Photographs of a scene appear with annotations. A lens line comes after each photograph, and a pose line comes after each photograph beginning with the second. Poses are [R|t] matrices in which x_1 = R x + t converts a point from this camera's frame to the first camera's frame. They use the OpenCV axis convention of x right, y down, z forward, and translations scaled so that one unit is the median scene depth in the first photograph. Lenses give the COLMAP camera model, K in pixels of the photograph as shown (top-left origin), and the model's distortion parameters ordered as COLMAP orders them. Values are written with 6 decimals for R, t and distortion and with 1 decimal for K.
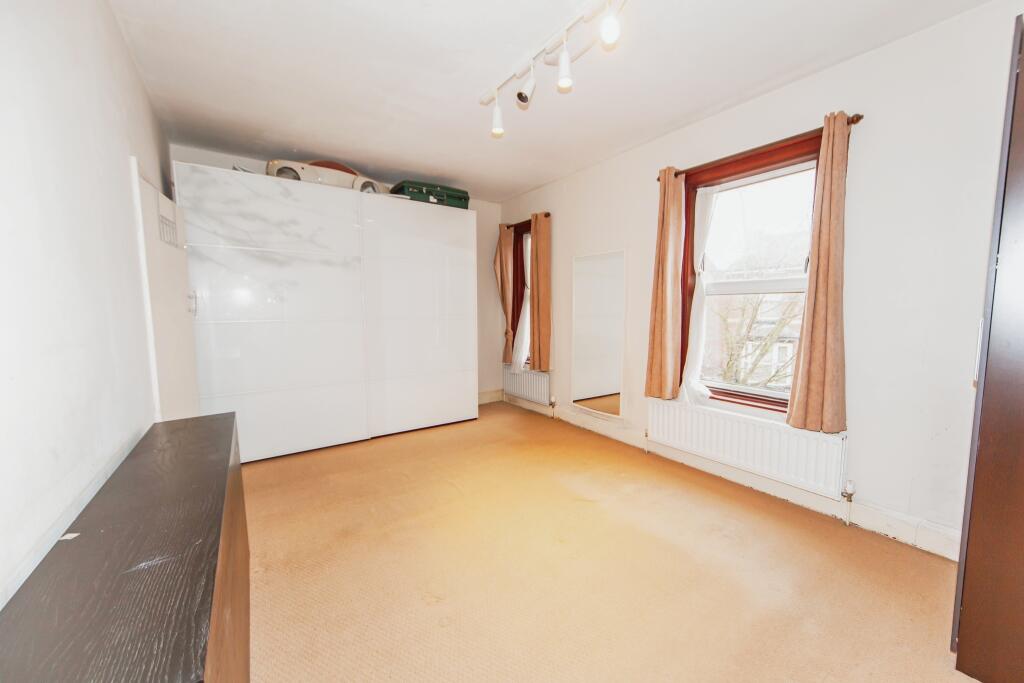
lens RADIAL K [[379.7, 0, 510.0], [0, 379.7, 348.0], [0, 0, 1]] dist [-0.000771, -0.000156]
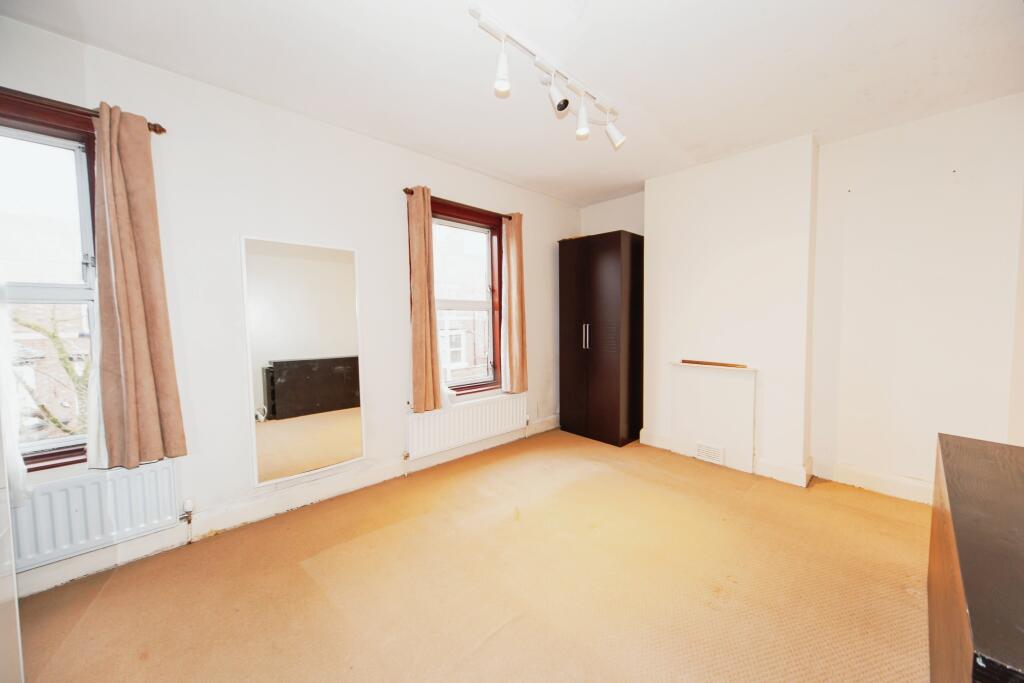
lens RADIAL K [[388.7, 0, 513.1], [0, 388.7, 338.5], [0, 0, 1]] dist [0.000858, 0.000141]
pose [[-0.158393, -0.045428, 0.986330, -0.805602], [0.112292, 0.991631, 0.063705, -0.120092], [-0.980970, 0.120847, -0.151967, 1.130802]]
